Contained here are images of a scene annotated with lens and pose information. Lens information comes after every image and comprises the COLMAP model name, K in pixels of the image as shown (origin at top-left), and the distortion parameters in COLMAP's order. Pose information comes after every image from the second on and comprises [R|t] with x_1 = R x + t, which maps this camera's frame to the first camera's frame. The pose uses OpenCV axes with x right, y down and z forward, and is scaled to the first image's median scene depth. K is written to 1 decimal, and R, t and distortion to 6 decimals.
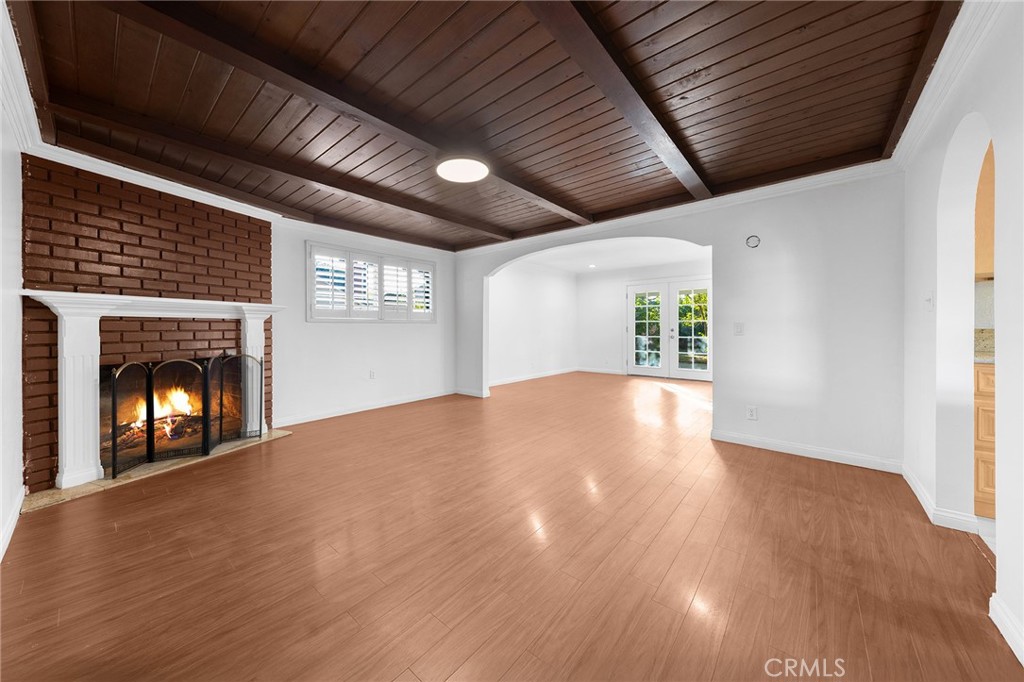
lens RADIAL K [[357.0, 0, 511.8], [0, 357.0, 333.3], [0, 0, 1]] dist [0.001785, 0.000056]
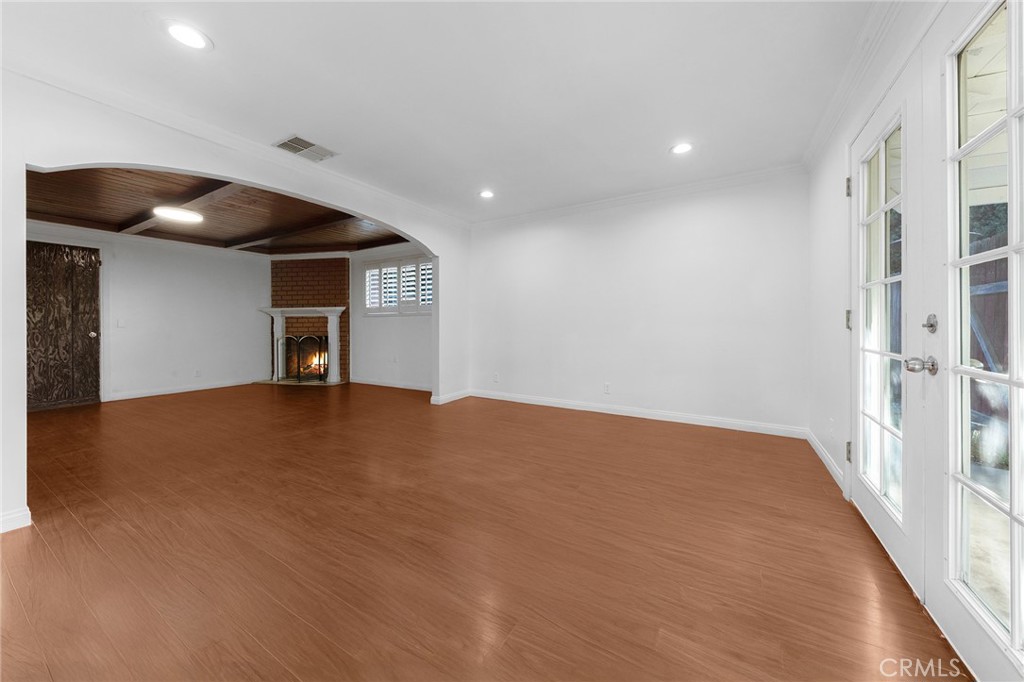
lens RADIAL K [[372.8, 0, 482.1], [0, 372.8, 323.7], [0, 0, 1]] dist [-0.001186, -0.000028]
pose [[0.116881, 0.002874, -0.993142, 0.804661], [-0.009803, 0.999950, 0.001739, -0.008269], [0.993098, 0.009533, 0.116903, 1.017946]]
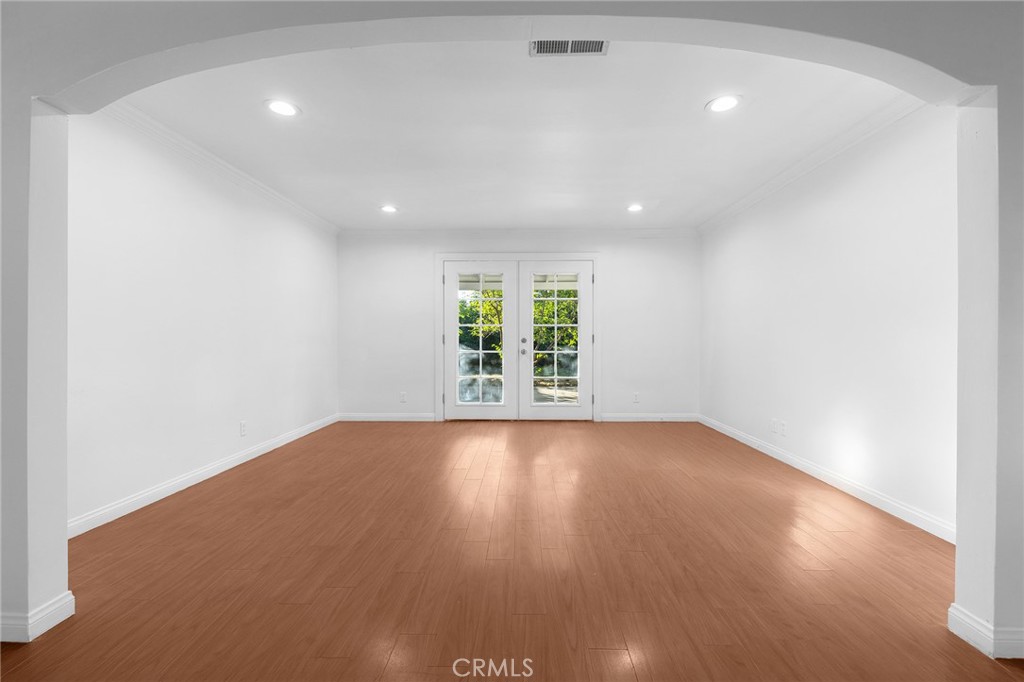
lens RADIAL K [[421.6, 0, 513.7], [0, 421.6, 342.5], [0, 0, 1]] dist [0.001648, 0.000089]
pose [[0.768719, -0.004042, 0.639573, -0.014333], [0.007007, 0.999973, -0.002102, -0.004865], [-0.639548, 0.006098, 0.768727, 0.595414]]
